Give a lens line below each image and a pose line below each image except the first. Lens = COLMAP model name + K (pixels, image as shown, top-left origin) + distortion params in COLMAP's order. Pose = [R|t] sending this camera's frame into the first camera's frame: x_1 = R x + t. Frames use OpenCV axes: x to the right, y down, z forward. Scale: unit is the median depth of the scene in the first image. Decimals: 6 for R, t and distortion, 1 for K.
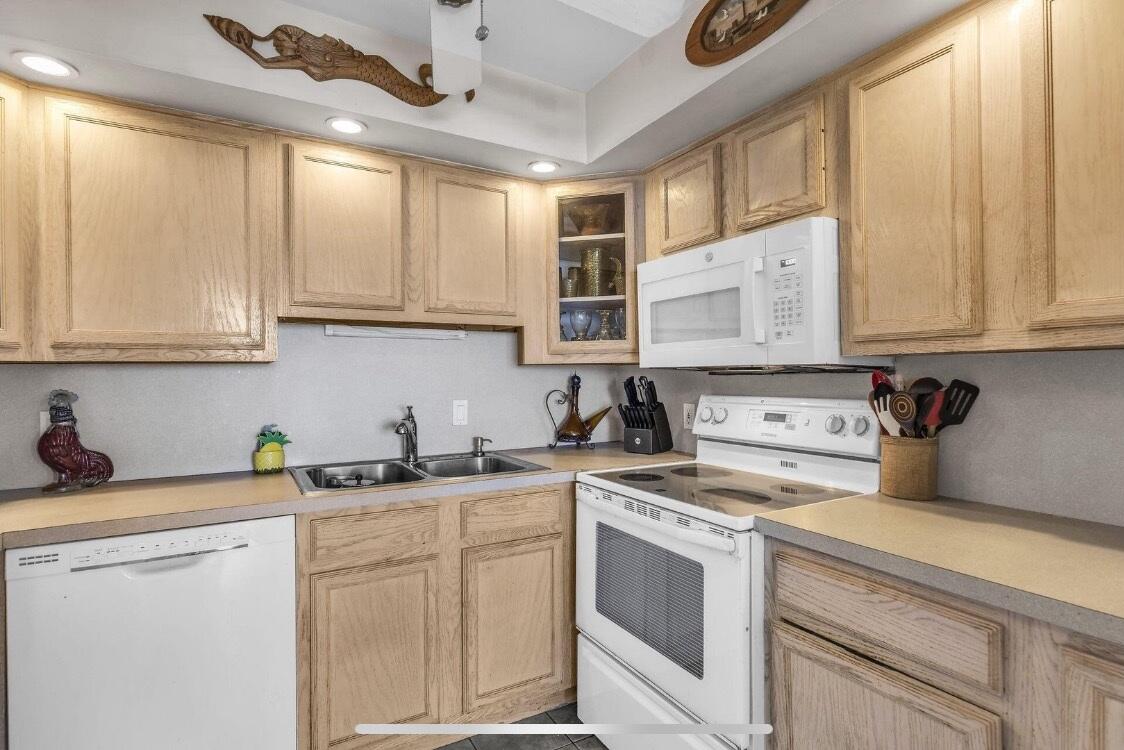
lens RADIAL K [[586.8, 0, 561.8], [0, 586.8, 381.3], [0, 0, 1]] dist [0.004261, 0.001309]
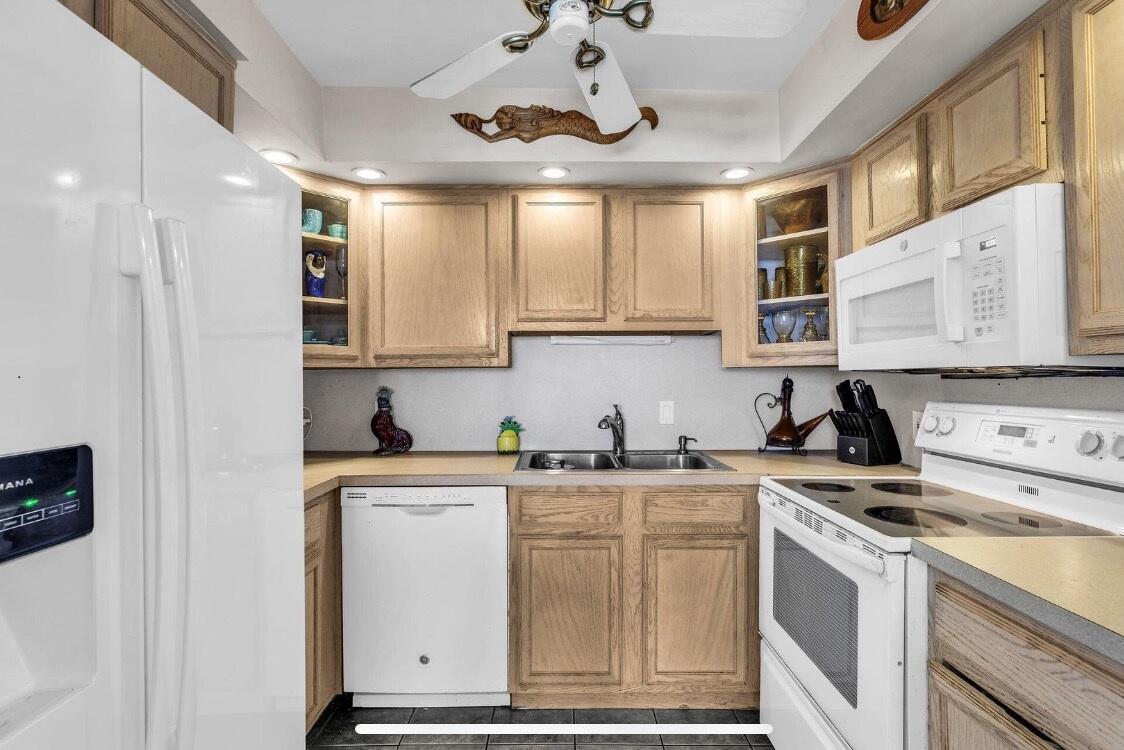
lens RADIAL K [[586.8, 0, 561.8], [0, 586.8, 381.3], [0, 0, 1]] dist [0.004261, 0.001309]
pose [[0.853098, 0.007248, -0.521700, 0.277901], [-0.009131, 0.999958, -0.001038, -0.000976], [0.521671, 0.005649, 0.853128, -0.026240]]
